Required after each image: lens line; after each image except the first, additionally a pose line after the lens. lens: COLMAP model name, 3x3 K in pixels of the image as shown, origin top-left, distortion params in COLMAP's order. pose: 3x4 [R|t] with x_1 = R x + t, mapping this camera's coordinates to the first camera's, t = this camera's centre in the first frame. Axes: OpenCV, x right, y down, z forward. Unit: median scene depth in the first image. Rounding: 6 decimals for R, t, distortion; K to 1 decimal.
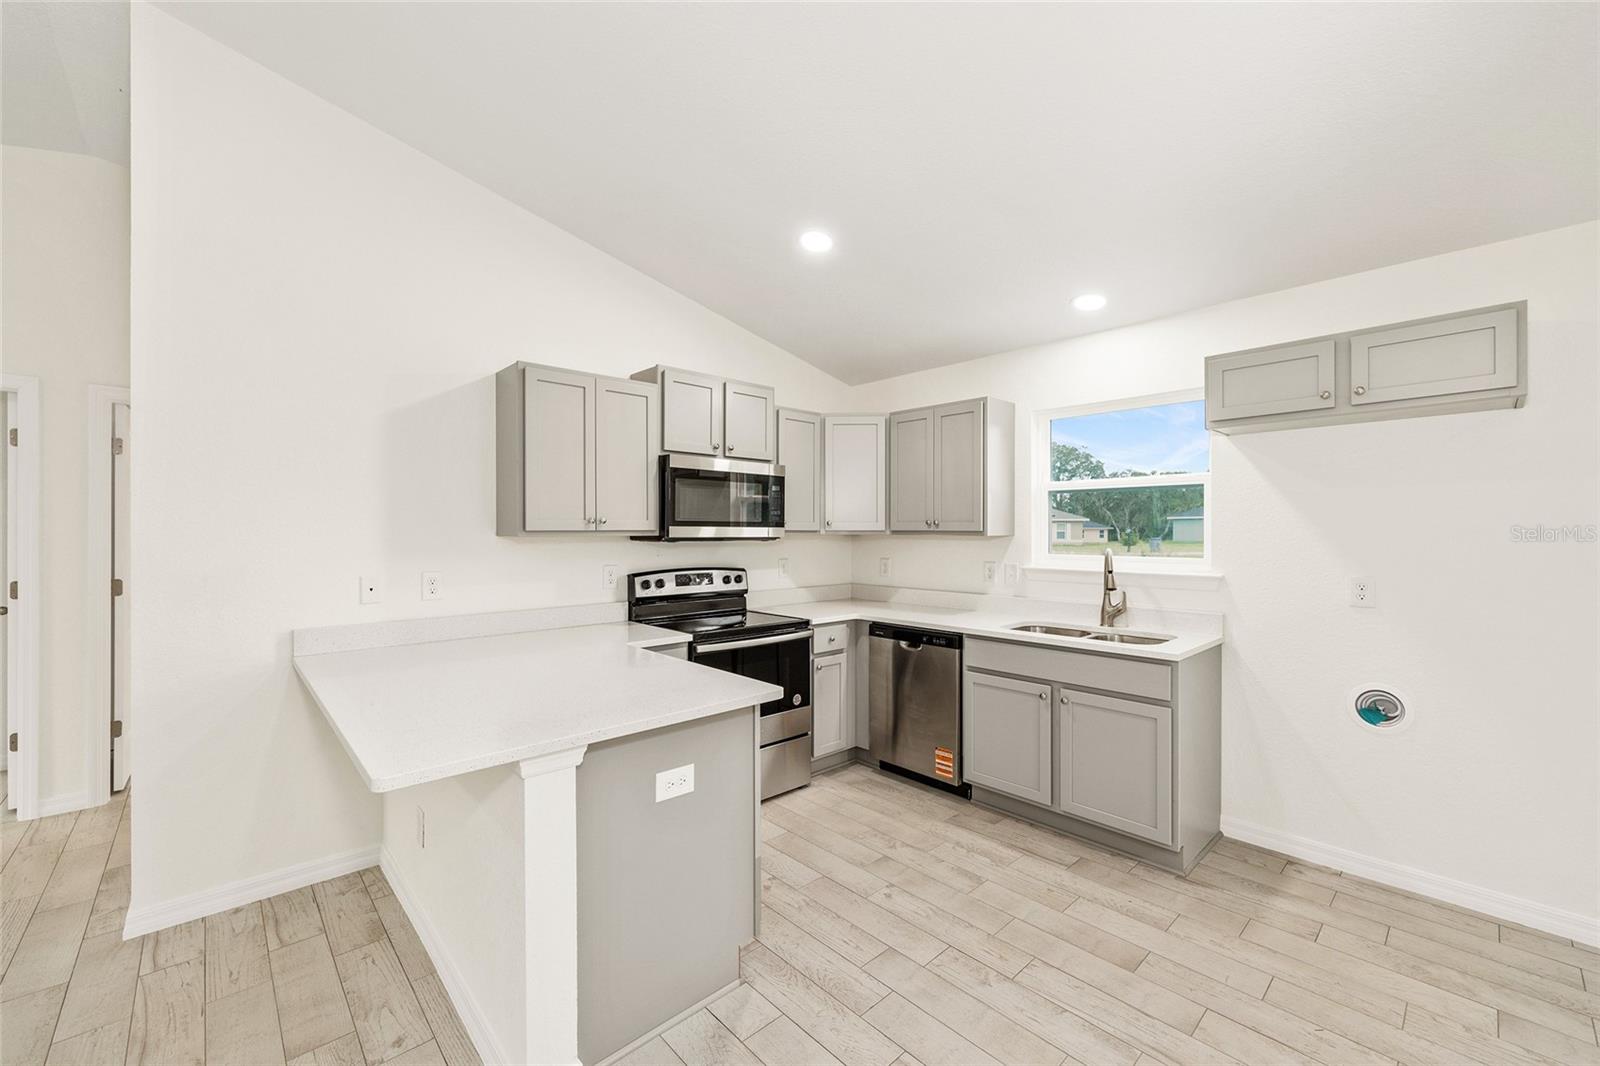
lens RADIAL K [[640.4, 0, 804.4], [0, 640.4, 531.3], [0, 0, 1]] dist [-0.002612, 0.000644]
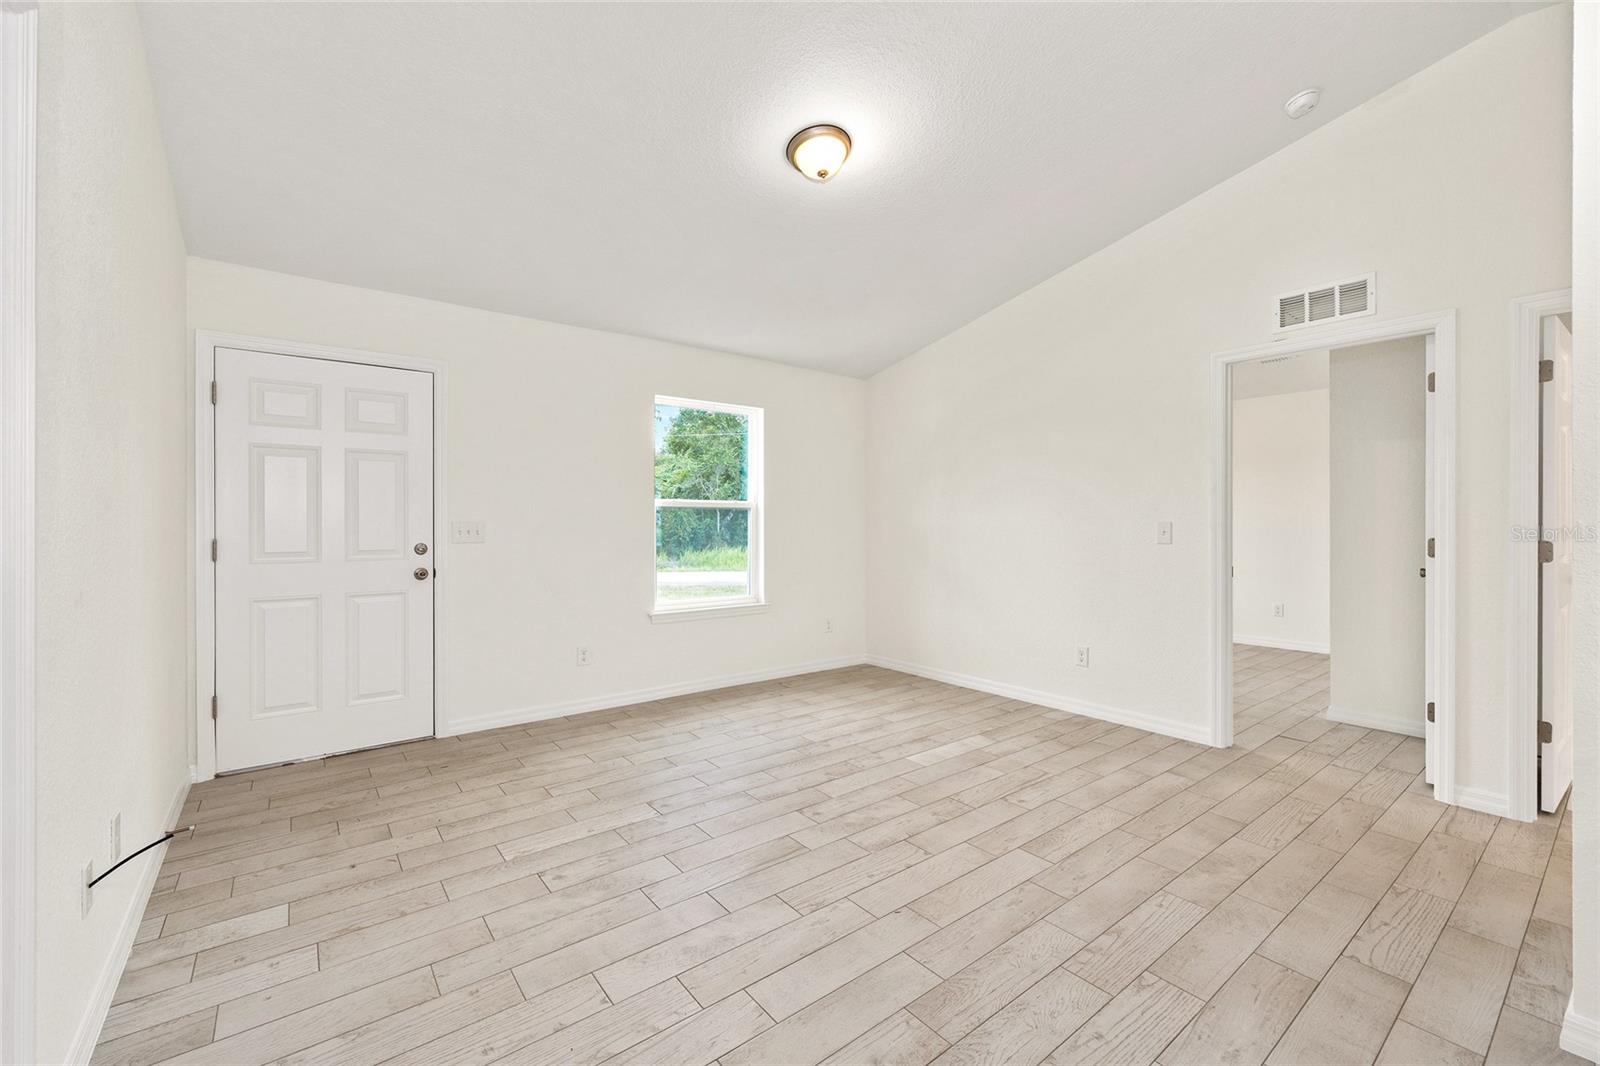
lens RADIAL K [[662.5, 0, 805.5], [0, 662.5, 526.0], [0, 0, 1]] dist [-0.000685, 0.000757]
pose [[-0.086490, 0.002516, -0.996250, -0.219766], [0.002005, 0.999995, 0.002352, 0.061450], [0.996251, -0.001794, -0.086495, 0.194395]]
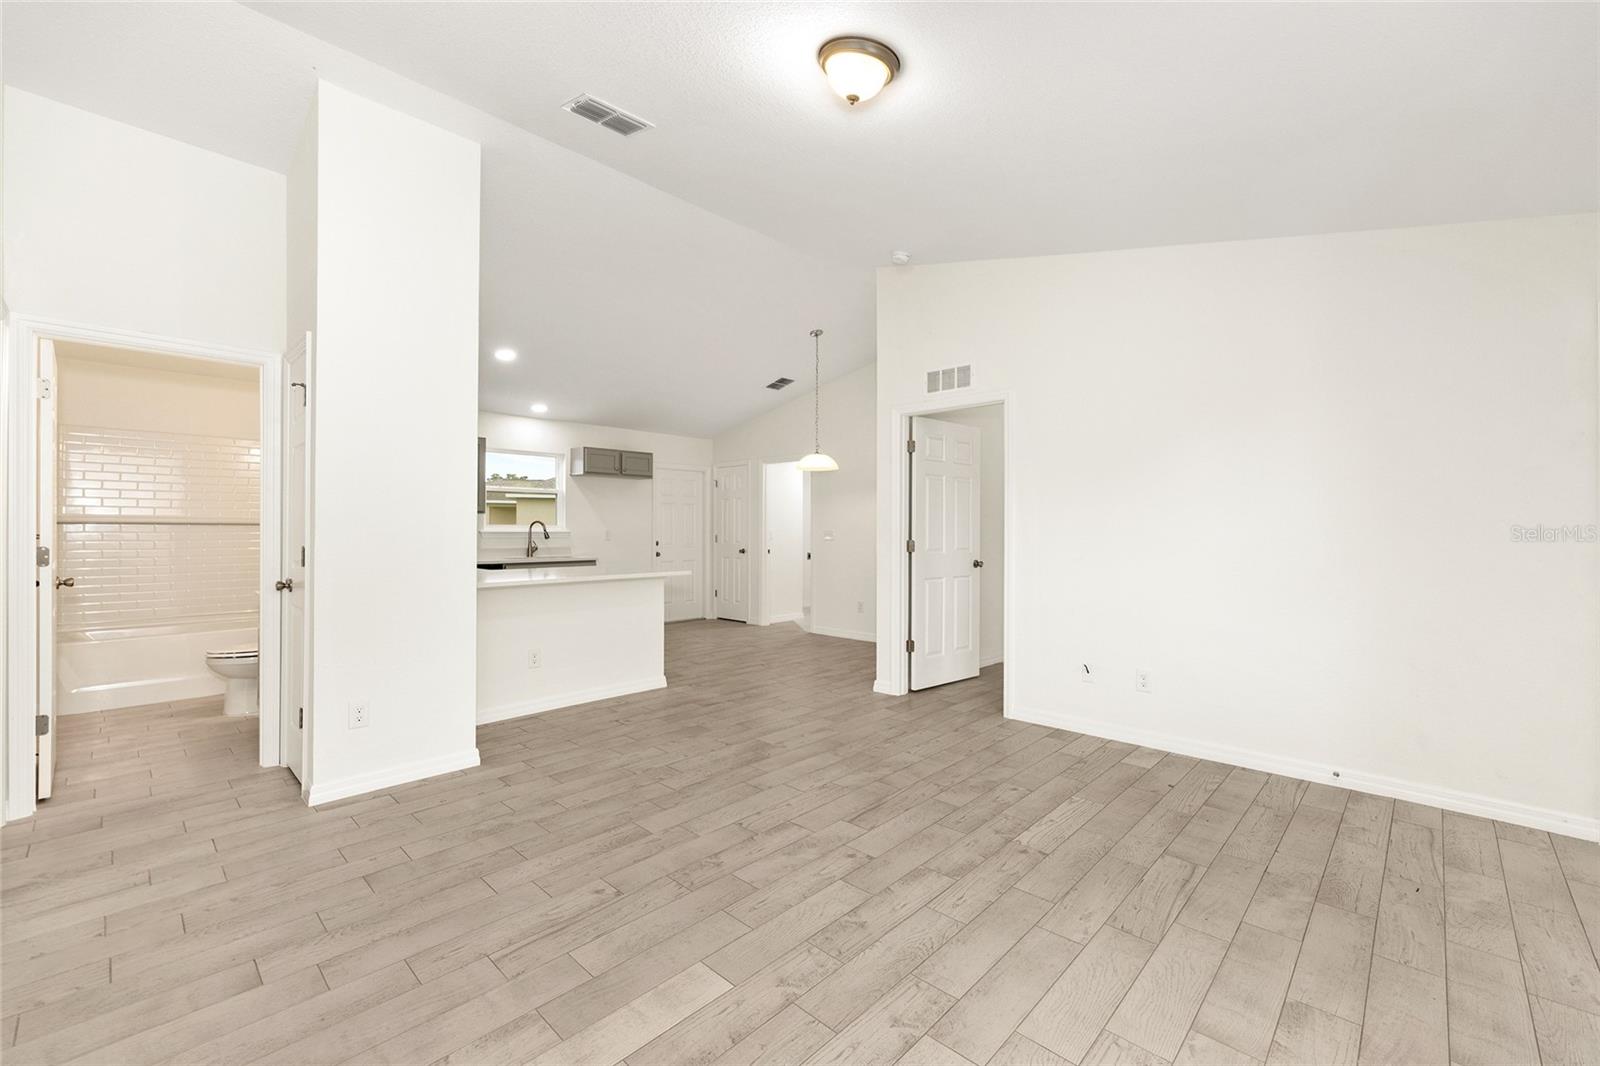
lens RADIAL K [[662.5, 0, 805.5], [0, 662.5, 526.0], [0, 0, 1]] dist [-0.000685, 0.000757]
pose [[-0.059646, 0.004053, 0.998211, -1.979407], [-0.002586, 0.999988, -0.004215, 0.056584], [-0.998216, -0.002833, -0.059635, 0.237369]]
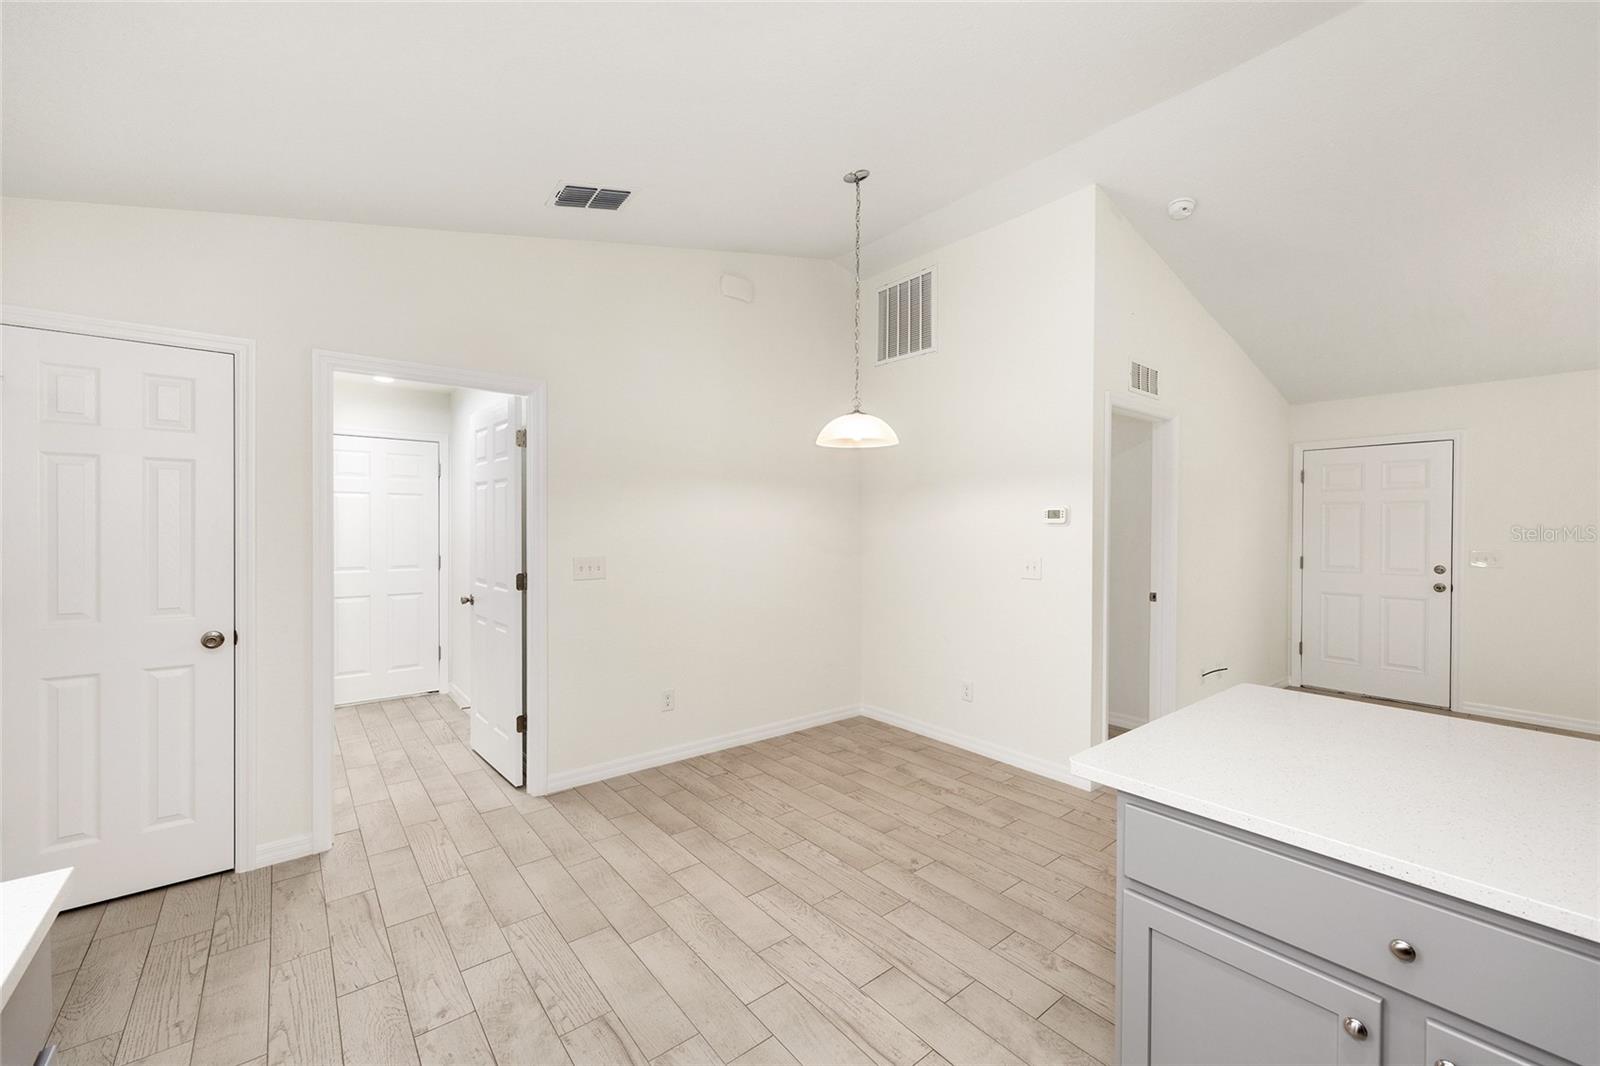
lens RADIAL K [[640.4, 0, 804.4], [0, 640.4, 531.3], [0, 0, 1]] dist [-0.002612, 0.000644]
pose [[-0.997673, -0.005146, 0.067988, 0.134242], [-0.004615, 0.999958, 0.007966, 0.000895], [-0.068026, 0.007633, -0.997654, 1.127453]]
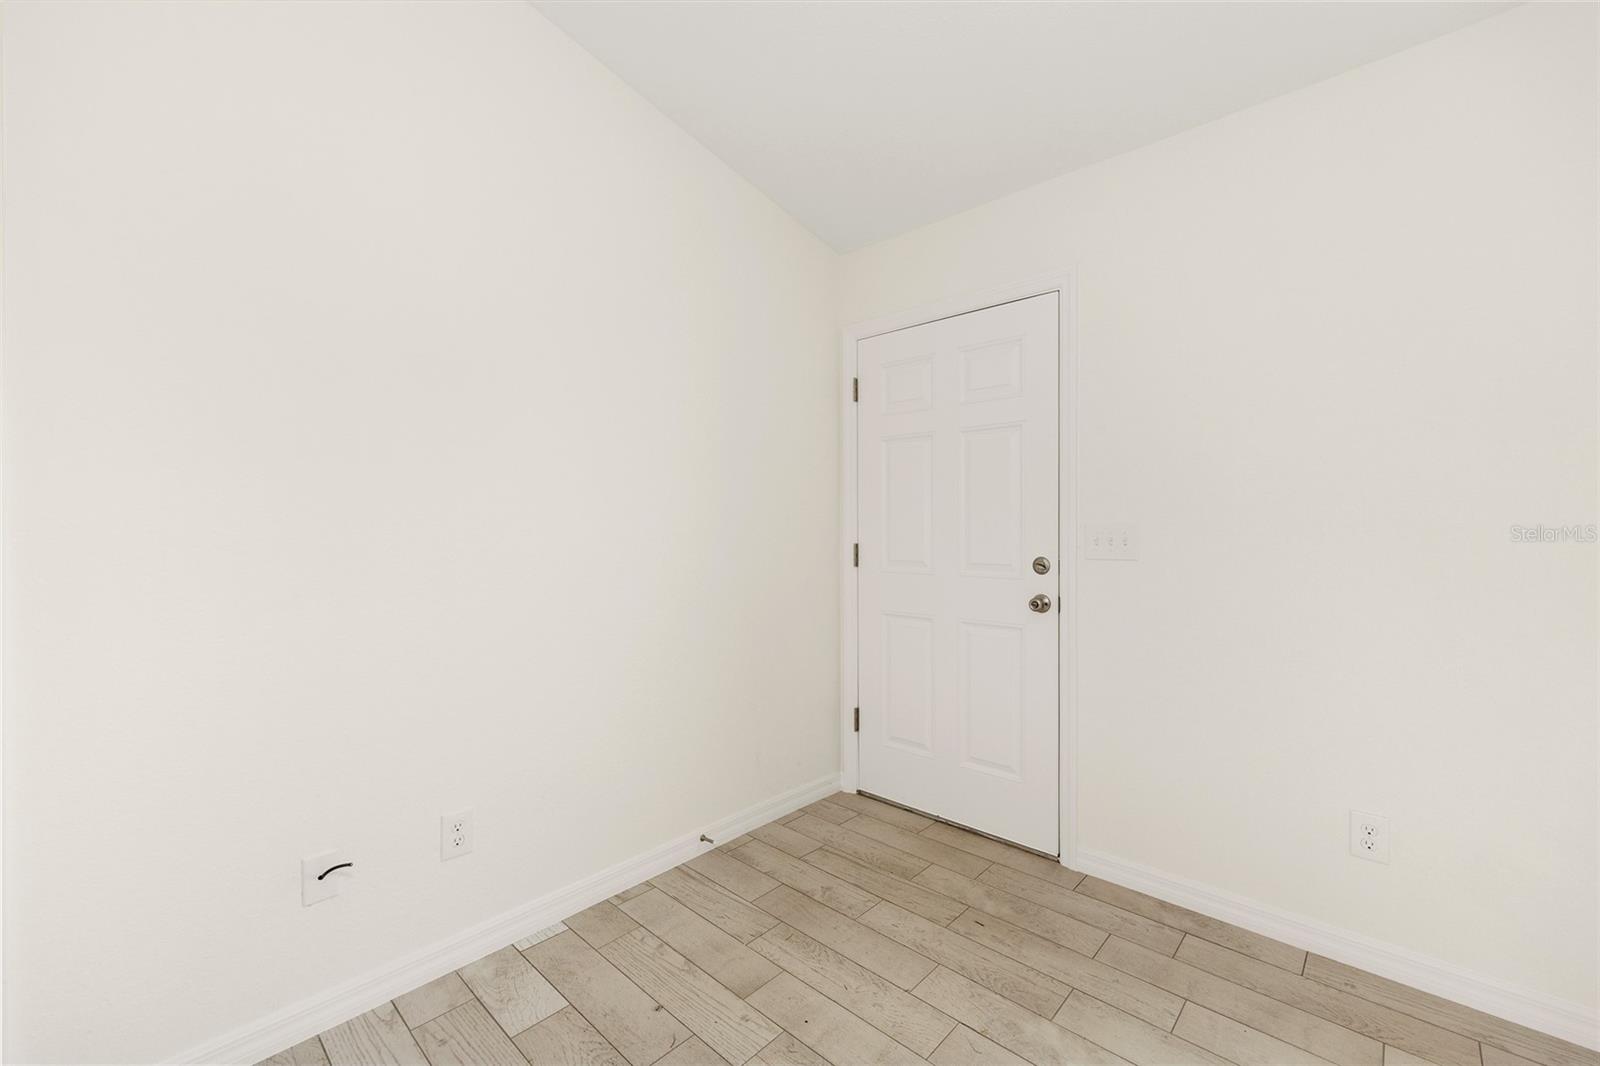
lens RADIAL K [[653.1, 0, 804.5], [0, 653.1, 535.6], [0, 0, 1]] dist [0.000149, 0.000142]
pose [[-0.997255, 0.002499, -0.073996, -1.039944], [0.001884, 0.999963, 0.008380, 0.061263], [0.074015, 0.008217, -0.997223, 0.149299]]
